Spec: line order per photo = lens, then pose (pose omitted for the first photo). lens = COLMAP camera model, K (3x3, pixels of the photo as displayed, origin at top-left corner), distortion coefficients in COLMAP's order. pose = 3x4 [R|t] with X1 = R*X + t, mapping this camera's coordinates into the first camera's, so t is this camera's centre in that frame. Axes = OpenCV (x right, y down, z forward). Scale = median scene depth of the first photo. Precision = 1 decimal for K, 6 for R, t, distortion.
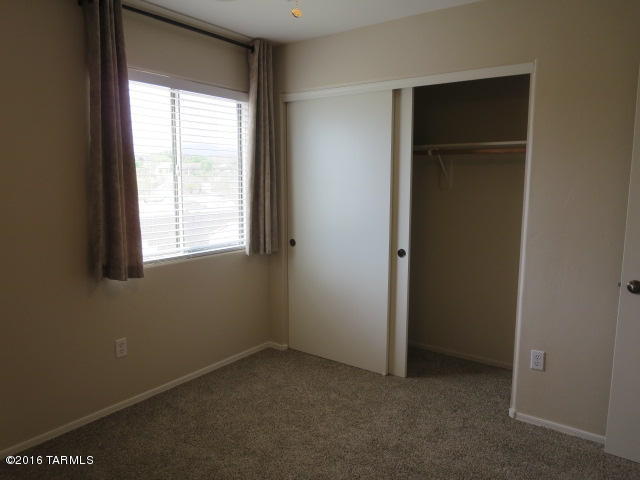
lens RADIAL K [[468.4, 0, 321.7], [0, 468.4, 242.2], [0, 0, 1]] dist [-0.014219, 0.002377]
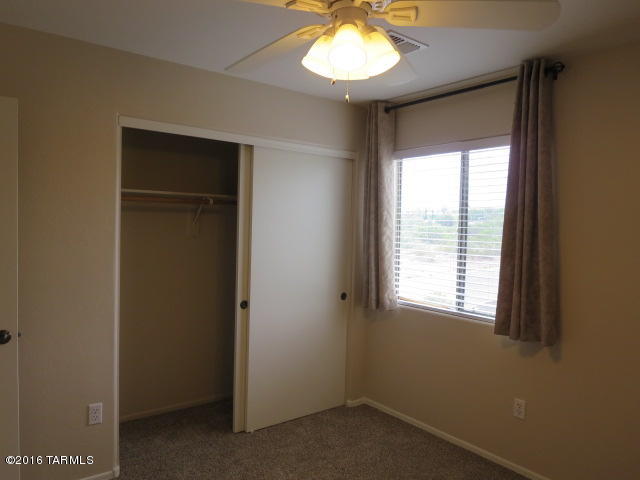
lens RADIAL K [[468.4, 0, 321.7], [0, 468.4, 242.2], [0, 0, 1]] dist [-0.014219, 0.002377]
pose [[-0.280281, 0.021201, -0.959684, 0.778532], [-0.162179, 0.984338, 0.069111, -0.148868], [0.946119, 0.175011, -0.272453, 1.020354]]
